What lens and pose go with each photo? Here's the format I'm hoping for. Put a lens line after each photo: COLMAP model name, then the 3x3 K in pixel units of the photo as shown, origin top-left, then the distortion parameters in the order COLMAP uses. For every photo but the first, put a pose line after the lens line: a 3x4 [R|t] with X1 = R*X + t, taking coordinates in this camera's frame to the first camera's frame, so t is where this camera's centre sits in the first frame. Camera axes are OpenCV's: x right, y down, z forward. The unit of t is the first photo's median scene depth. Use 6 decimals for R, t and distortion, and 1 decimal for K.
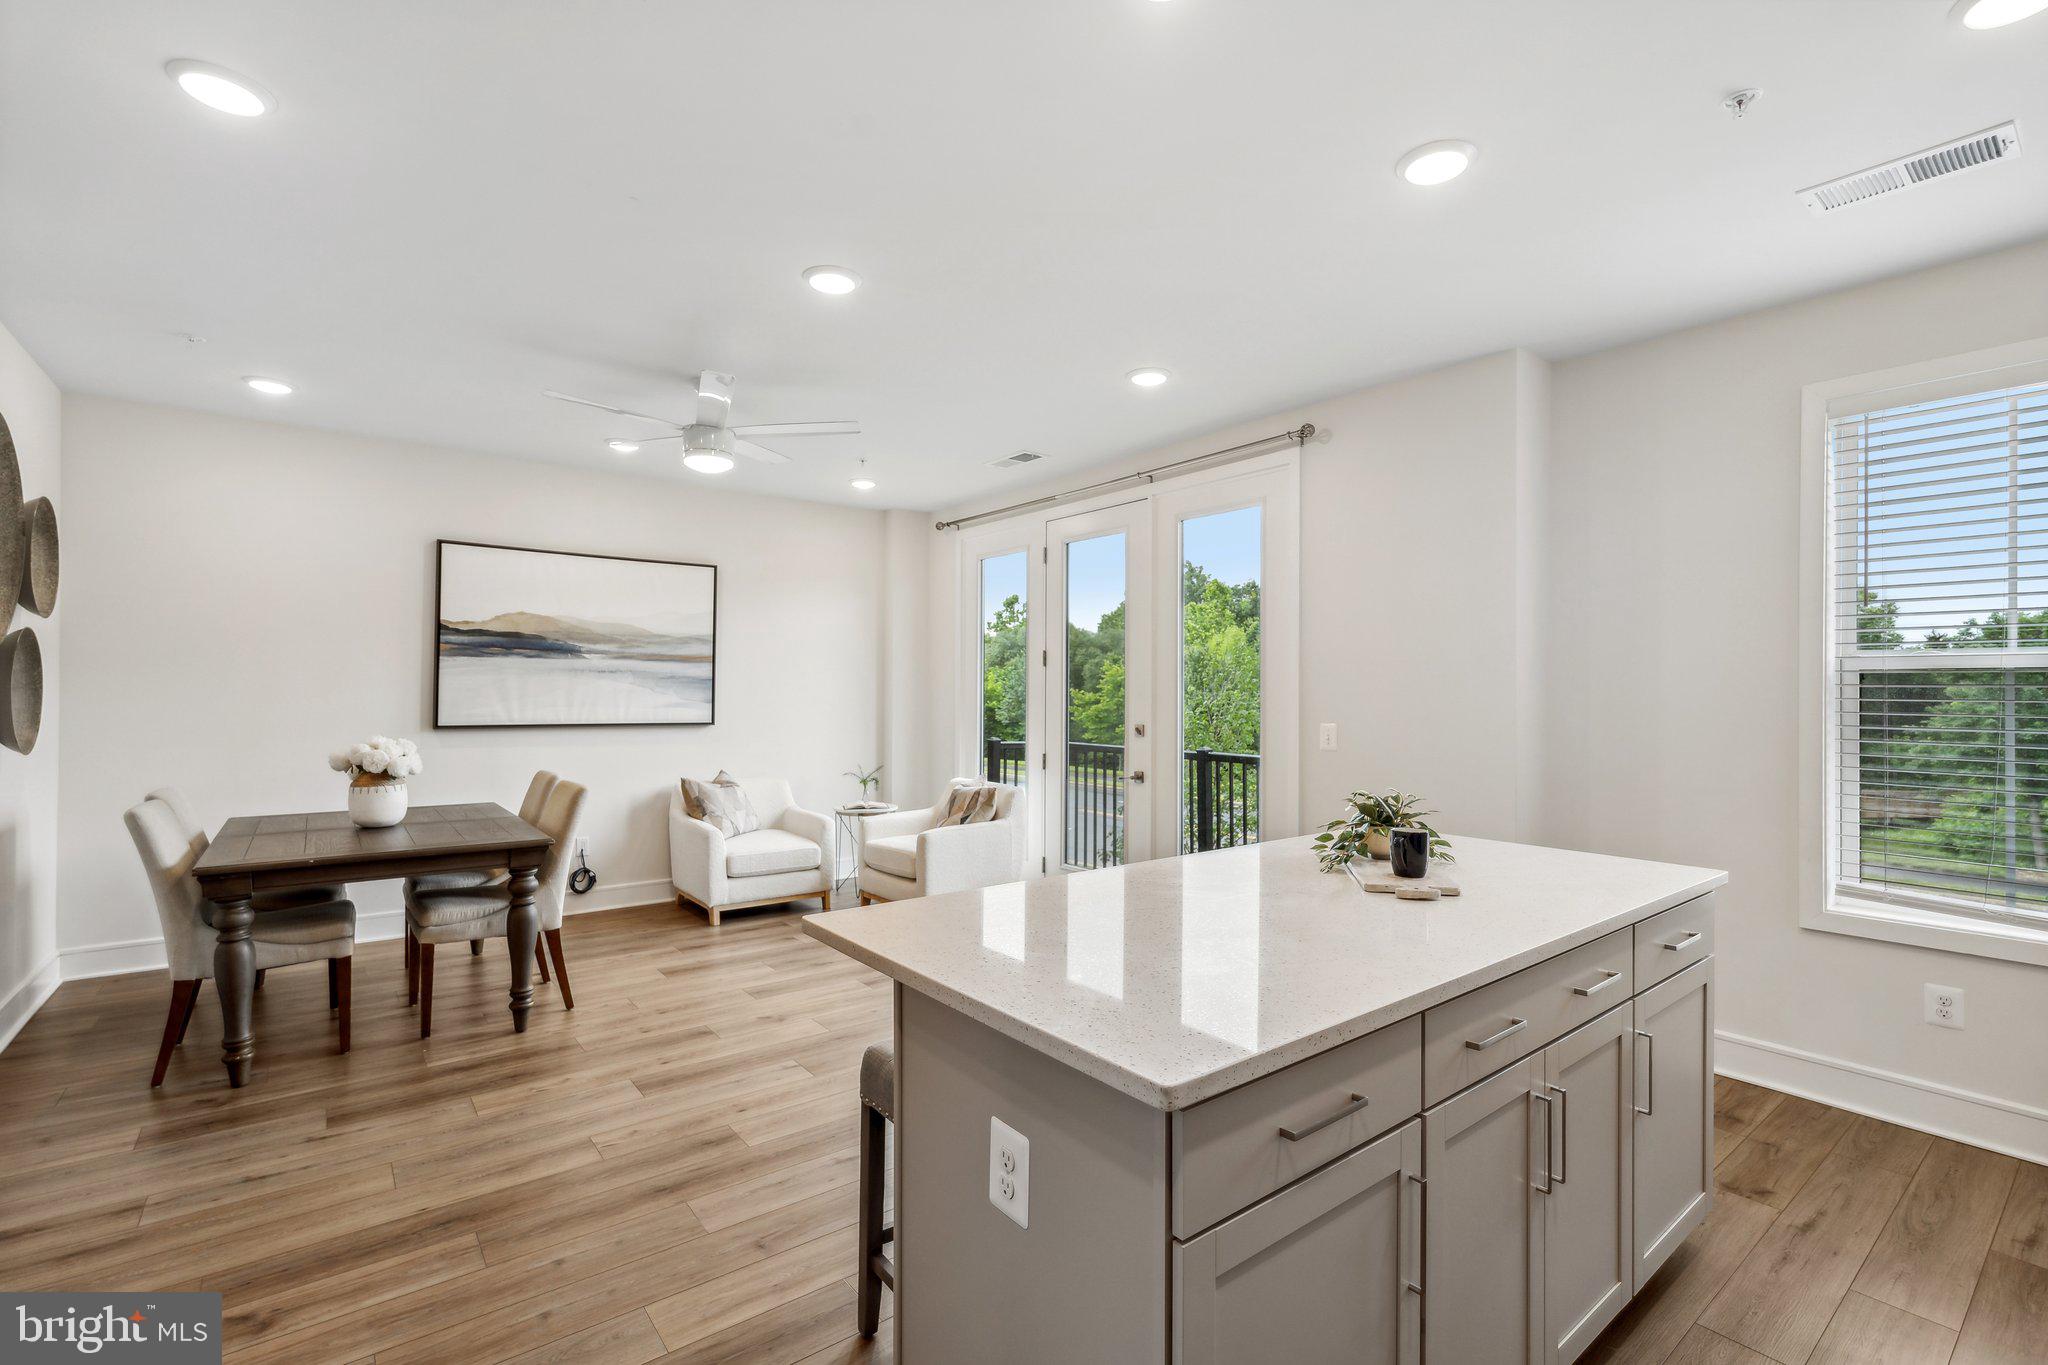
lens RADIAL K [[915.6, 0, 1026.0], [0, 915.6, 691.4], [0, 0, 1]] dist [-0.001454, 0.000234]
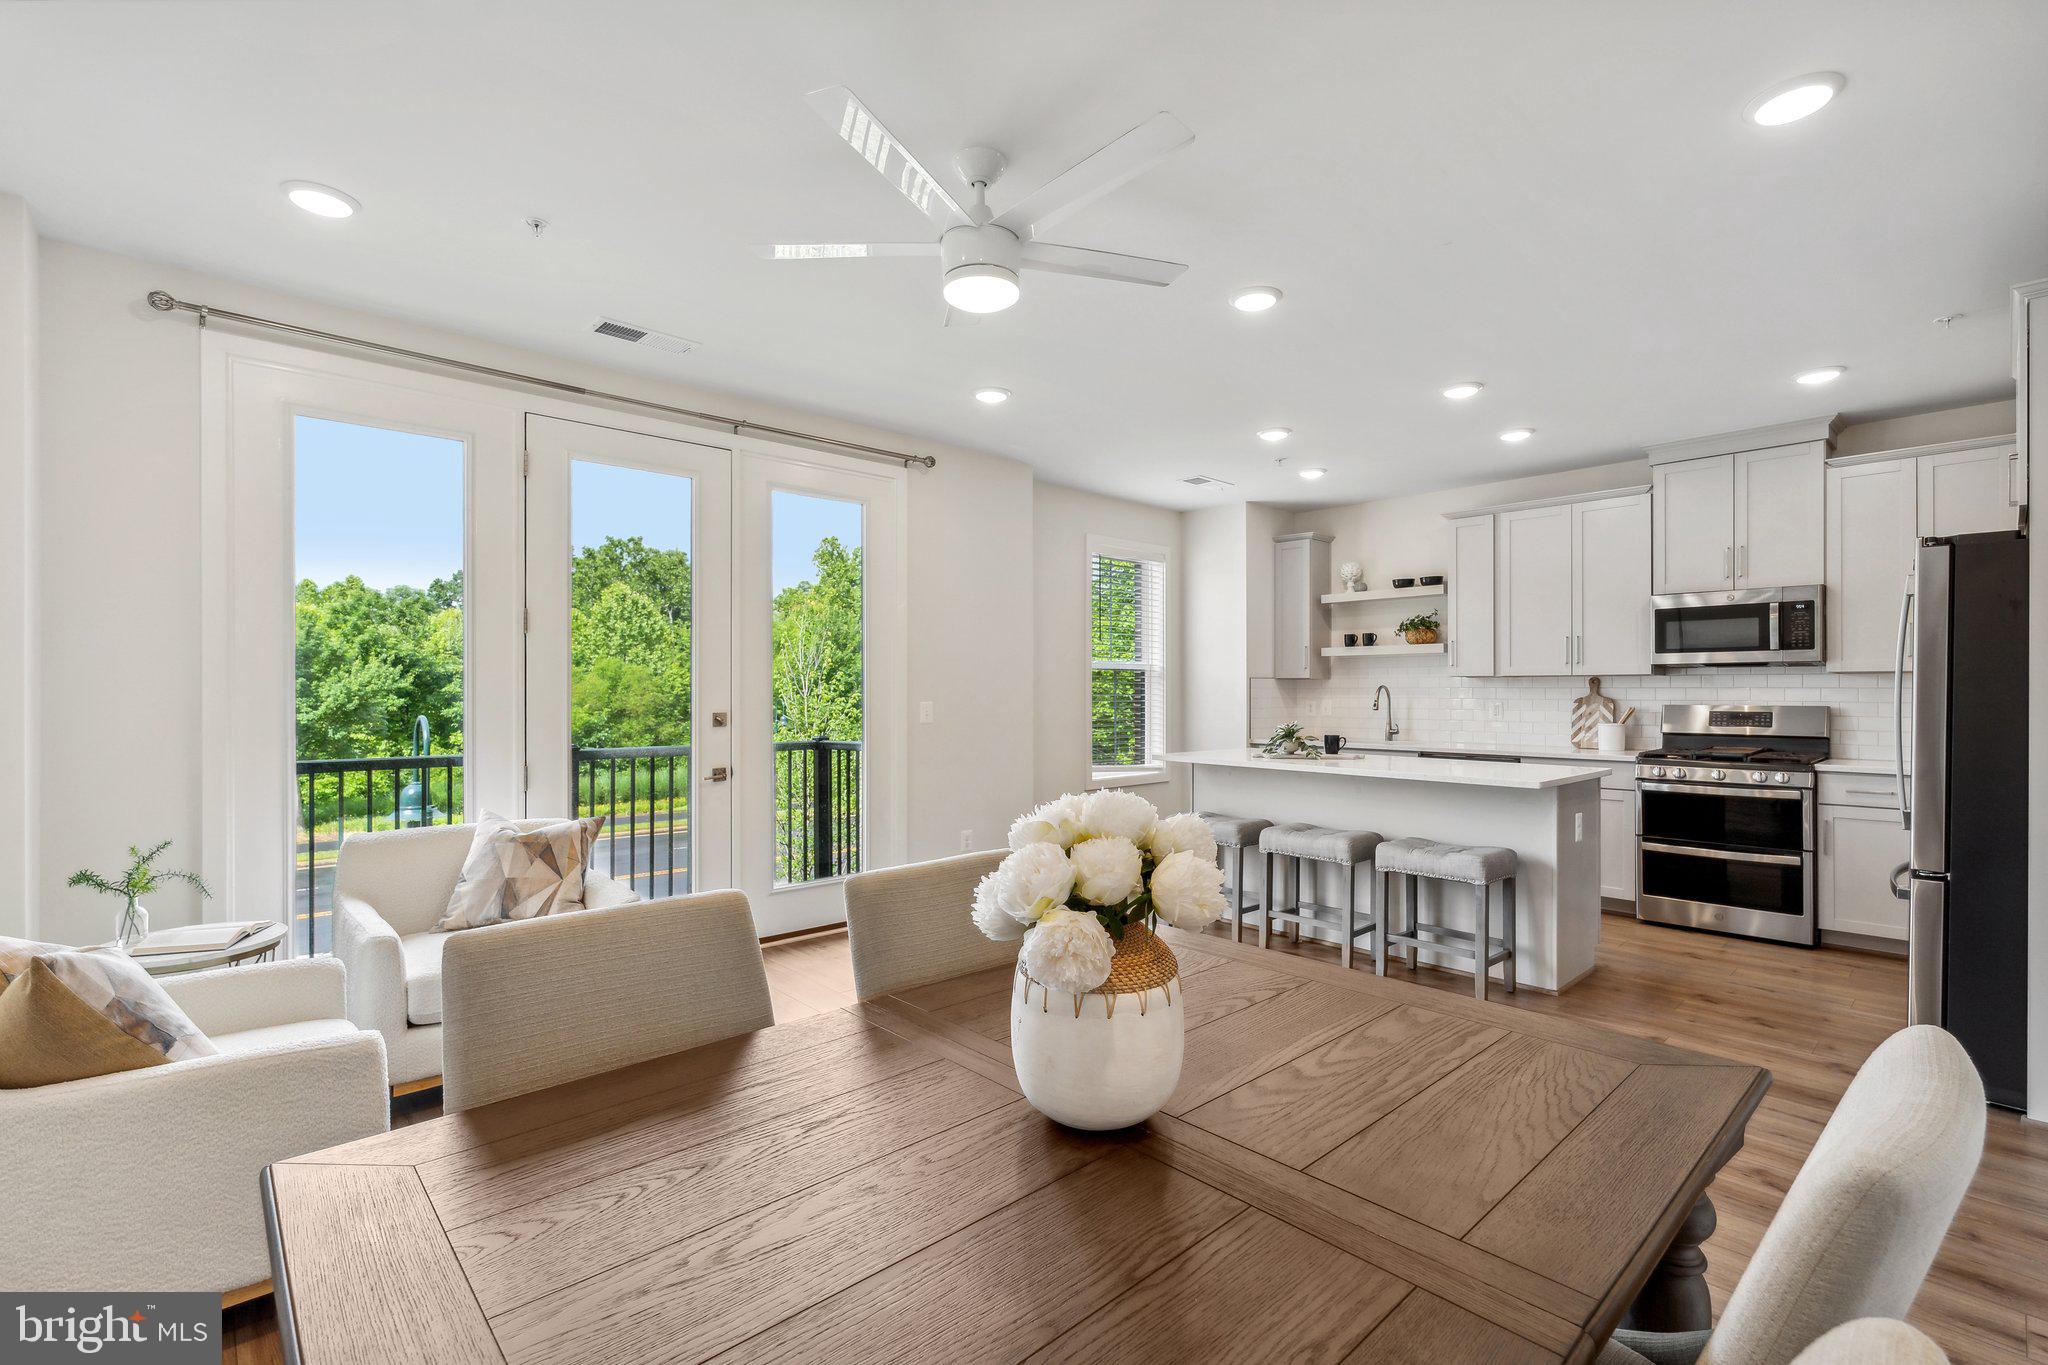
lens RADIAL K [[915.6, 0, 1026.0], [0, 915.6, 691.4], [0, 0, 1]] dist [-0.001454, 0.000234]
pose [[-0.084828, -0.005649, 0.996380, -0.754691], [-0.001486, 0.999984, 0.005542, 0.011220], [-0.996395, -0.001010, -0.084835, 0.799377]]
